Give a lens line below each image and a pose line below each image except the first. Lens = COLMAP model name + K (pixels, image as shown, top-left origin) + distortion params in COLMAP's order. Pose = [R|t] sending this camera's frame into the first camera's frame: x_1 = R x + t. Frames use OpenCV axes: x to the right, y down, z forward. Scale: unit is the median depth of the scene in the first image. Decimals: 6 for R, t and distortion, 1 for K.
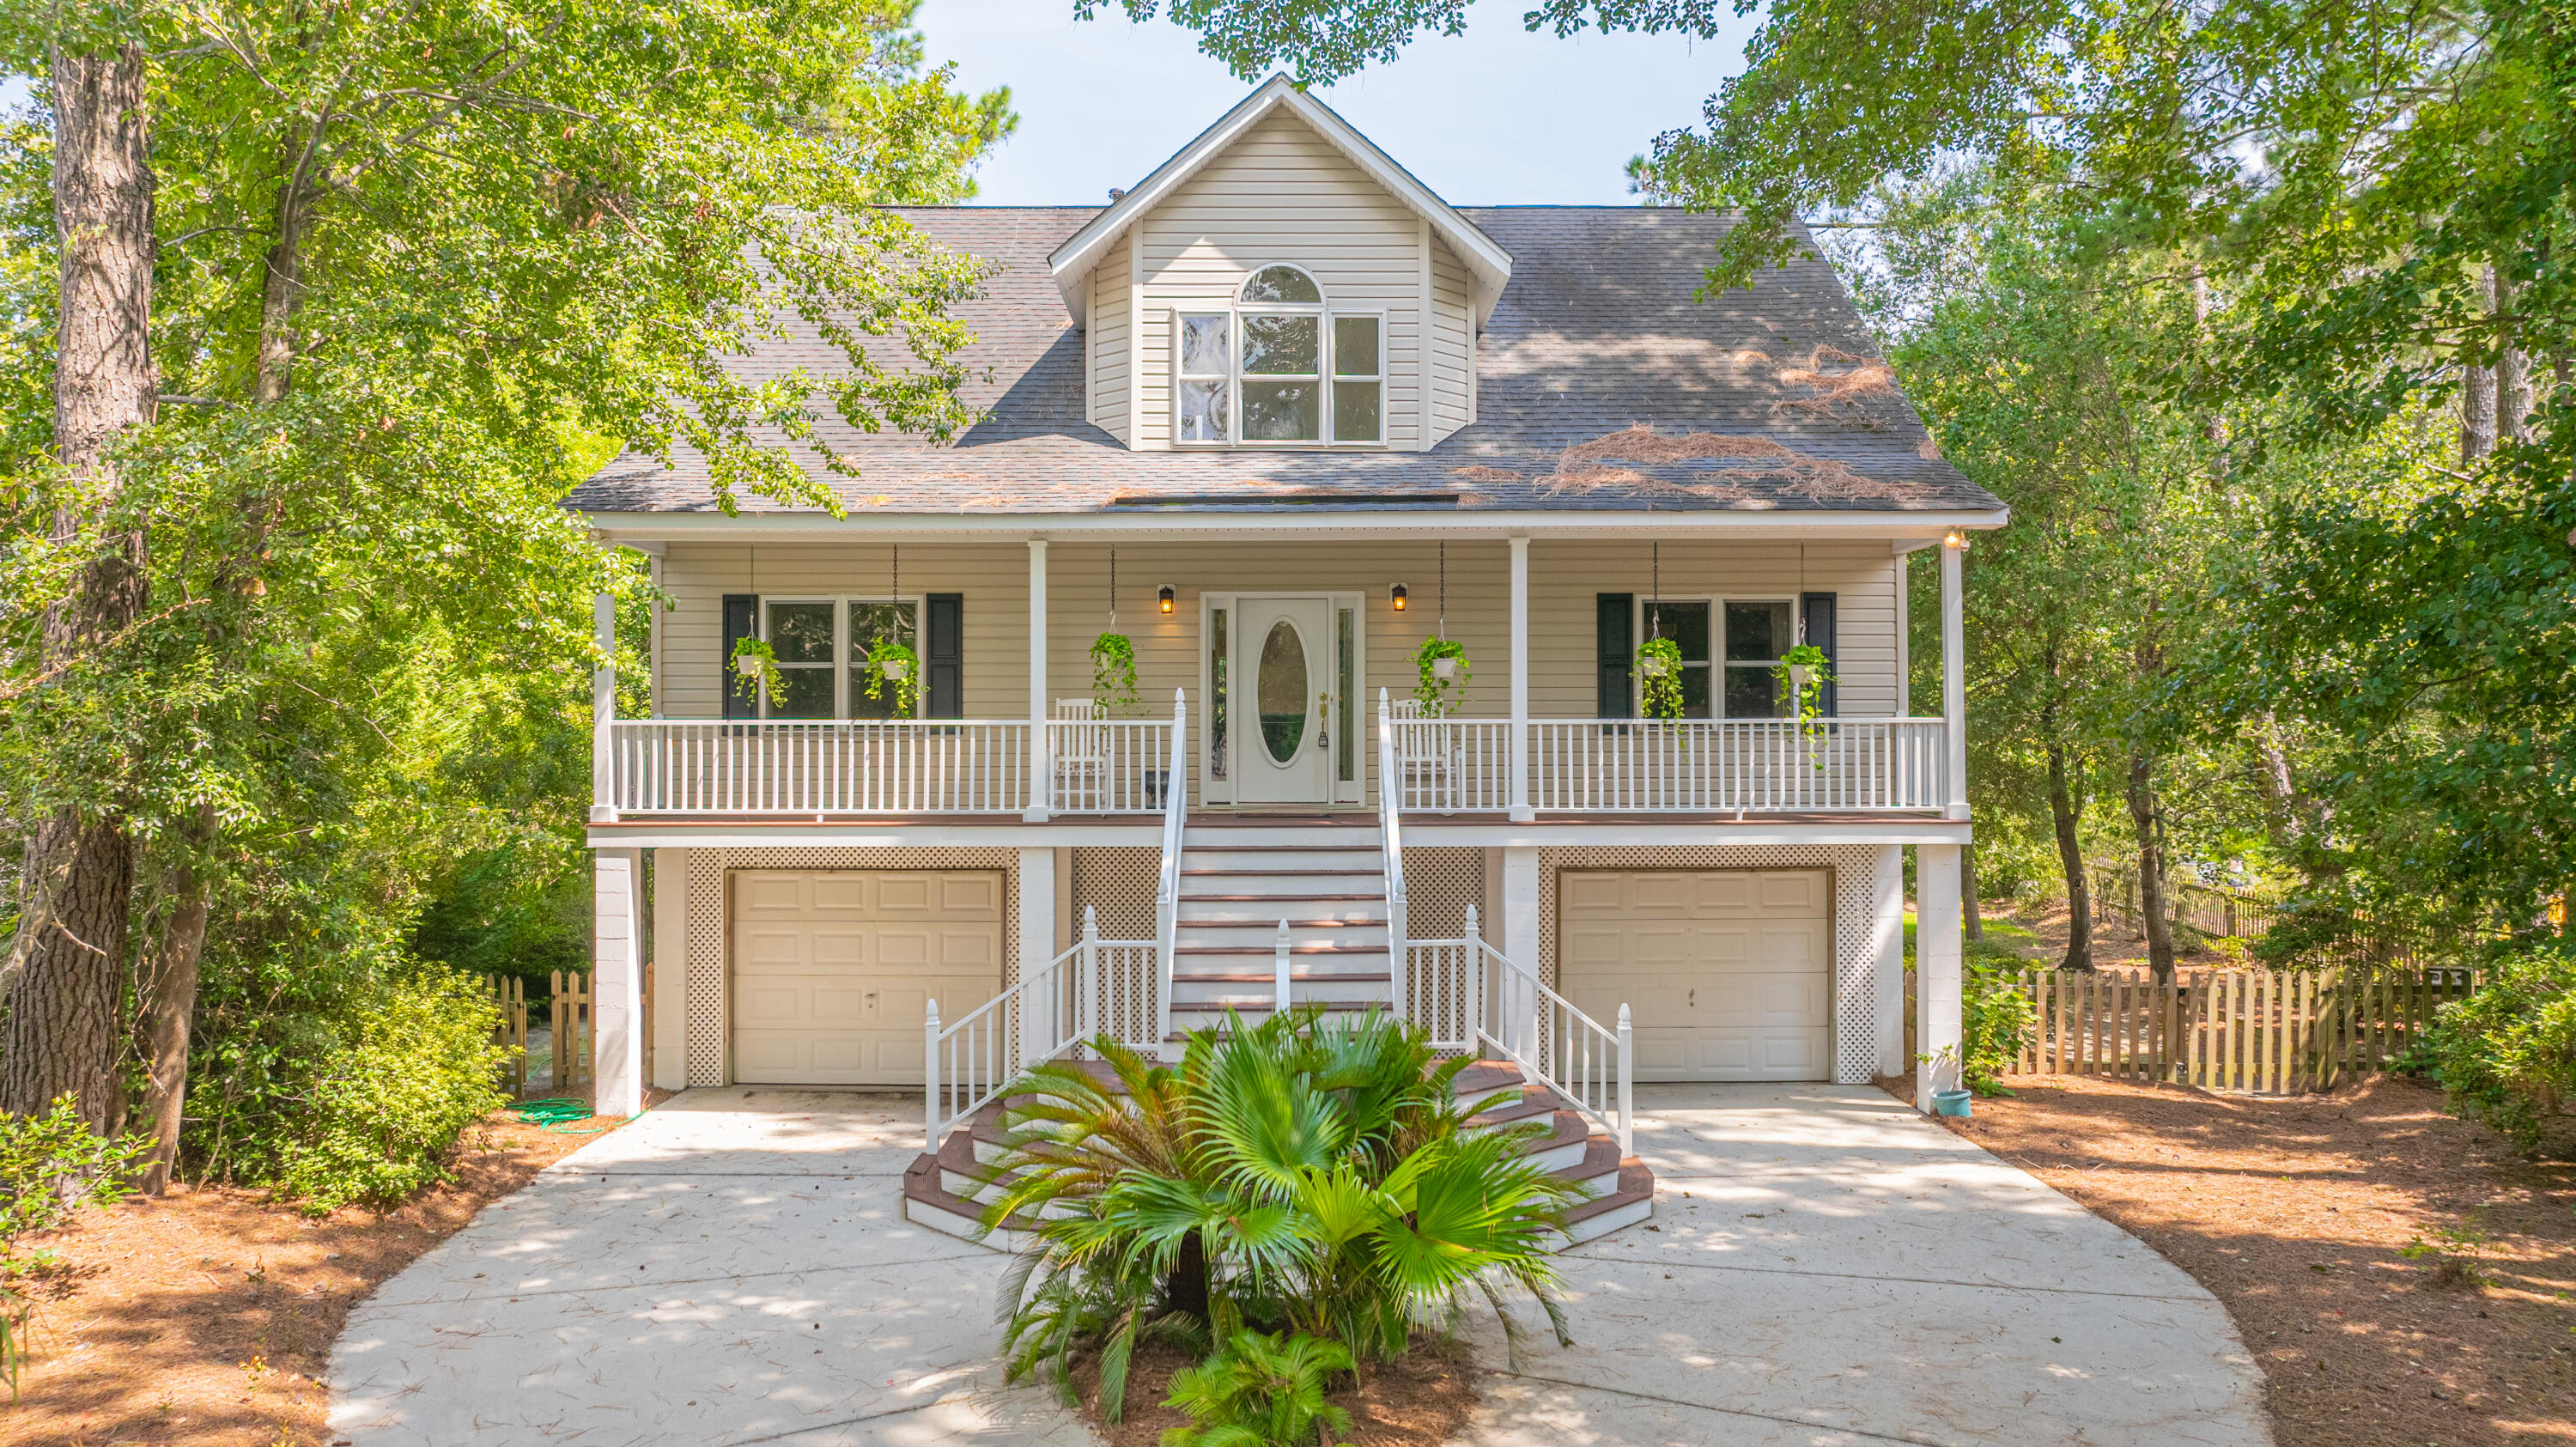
lens RADIAL K [[1810.8, 0, 1288.0], [0, 1810.8, 723.5], [0, 0, 1]] dist [0.000834, 0.000348]
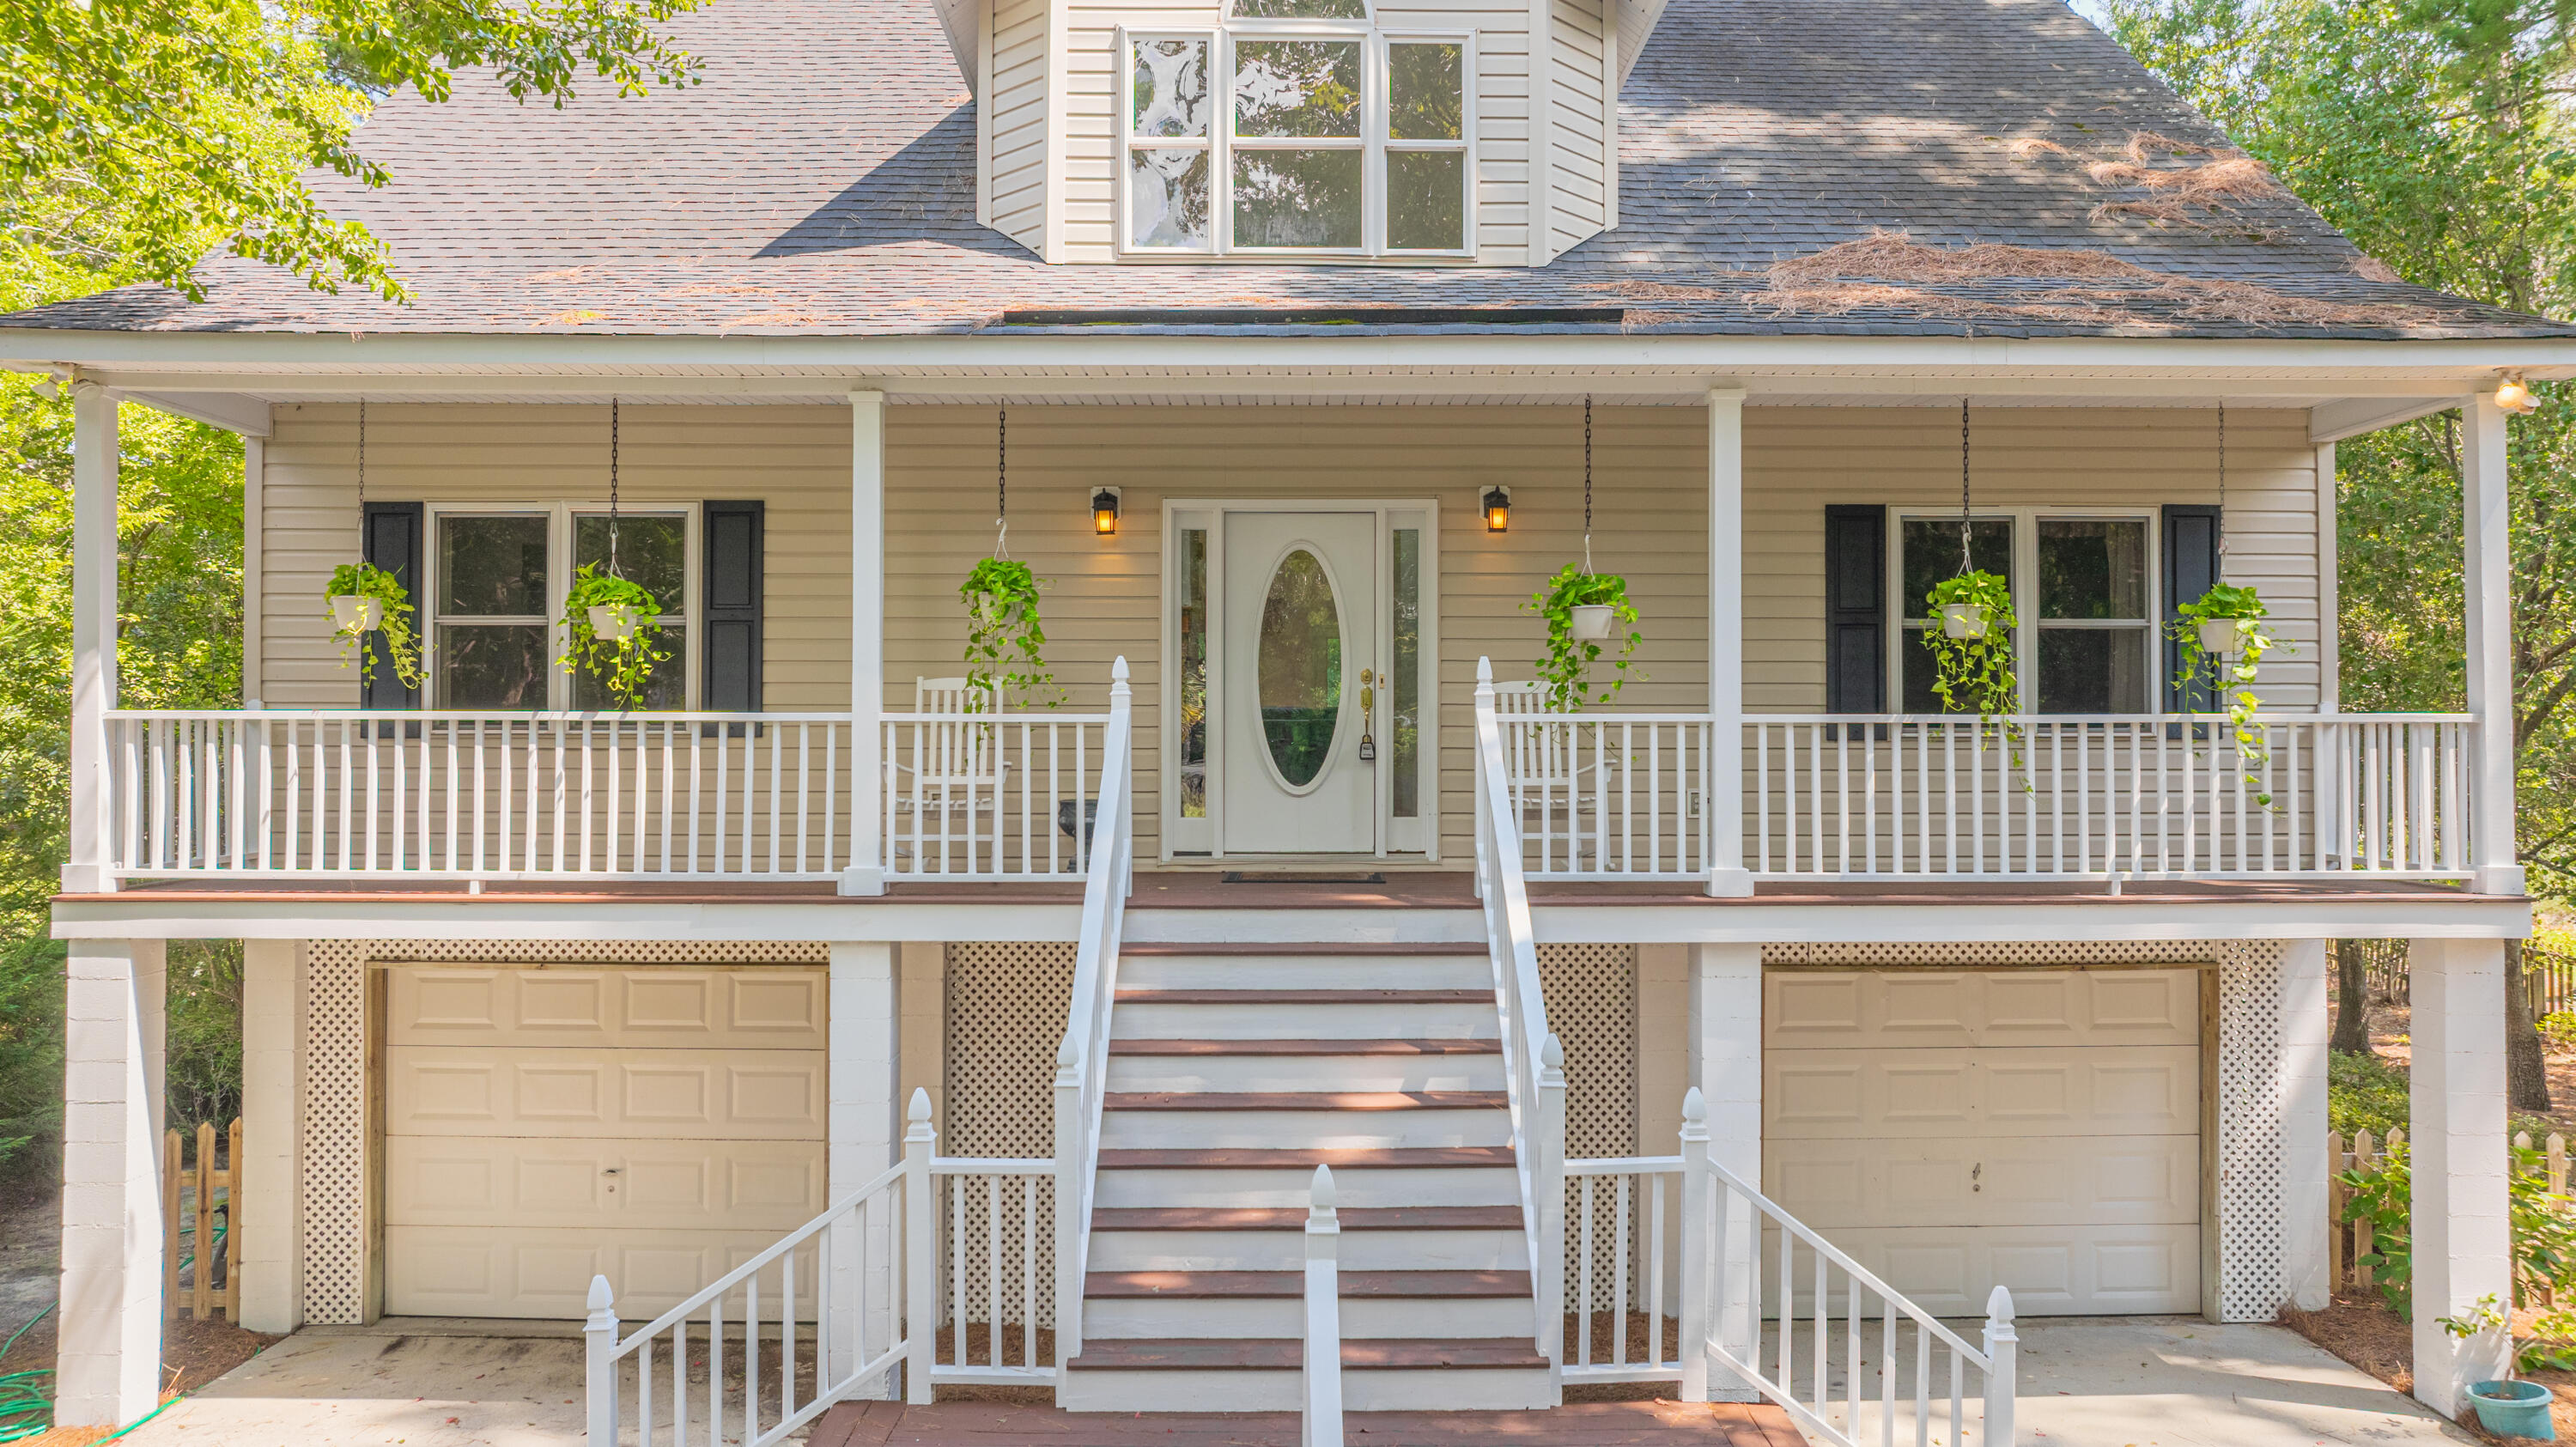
lens RADIAL K [[1810.8, 0, 1288.0], [0, 1810.8, 723.5], [0, 0, 1]] dist [0.000834, 0.000348]
pose [[0.999988, 0.003258, 0.003750, -0.009248], [-0.003264, 0.999994, 0.001523, 0.000122], [-0.003745, -0.001535, 0.999992, 0.411365]]
